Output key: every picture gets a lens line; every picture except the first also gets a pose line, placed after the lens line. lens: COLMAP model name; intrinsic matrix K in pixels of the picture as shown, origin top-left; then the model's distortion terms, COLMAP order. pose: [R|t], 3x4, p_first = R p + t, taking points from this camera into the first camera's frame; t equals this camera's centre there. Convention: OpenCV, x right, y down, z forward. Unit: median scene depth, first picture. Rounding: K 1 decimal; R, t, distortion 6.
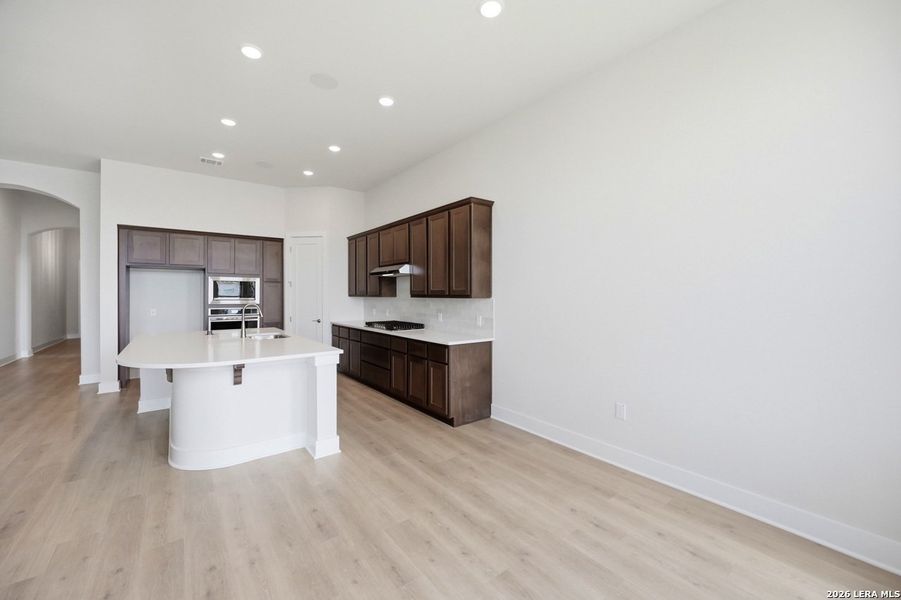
lens RADIAL K [[362.1, 0, 452.5], [0, 362.1, 295.1], [0, 0, 1]] dist [-0.000064, -0.000022]
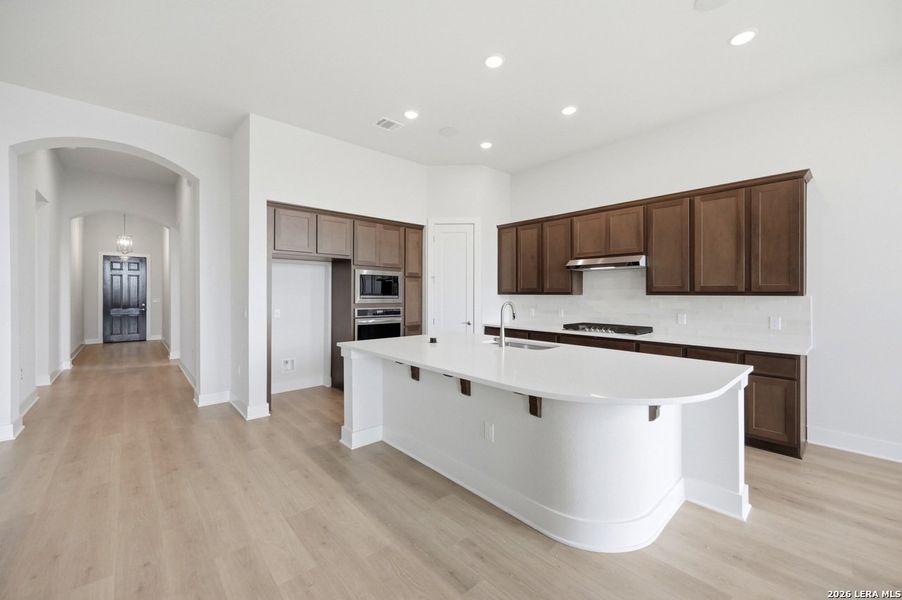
lens RADIAL K [[359.5, 0, 451.3], [0, 359.5, 295.0], [0, 0, 1]] dist [-0.000807, -0.000504]
pose [[0.997063, 0.001593, 0.076571, -0.623830], [-0.001691, 0.999998, 0.001207, 0.005740], [-0.076569, -0.001333, 0.997063, 0.212948]]
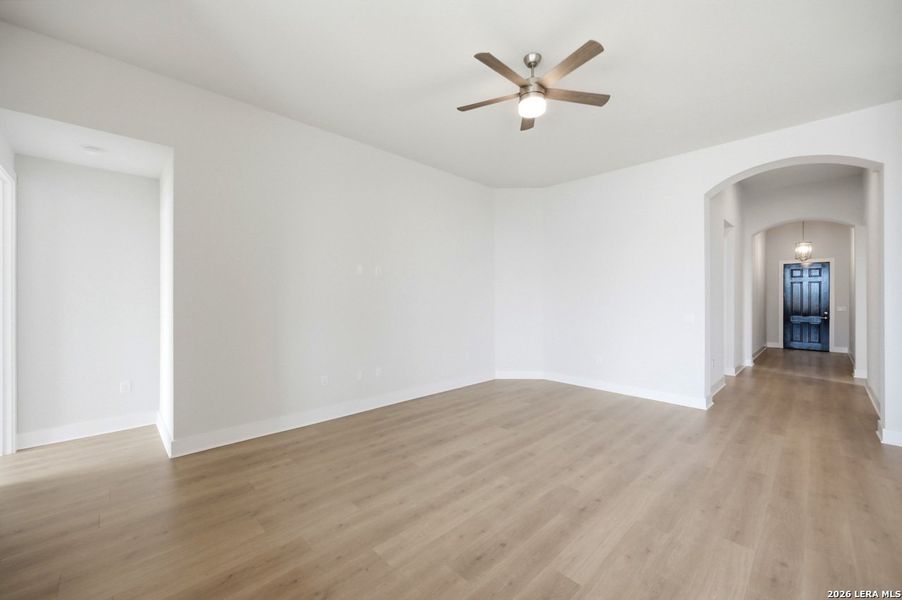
lens RADIAL K [[359.5, 0, 451.3], [0, 359.5, 295.0], [0, 0, 1]] dist [-0.000807, -0.000504]
pose [[0.109758, -0.005763, -0.993942, -0.566698], [-0.006318, 0.999959, -0.006496, -0.000627], [0.993938, 0.006992, 0.109717, 0.205808]]
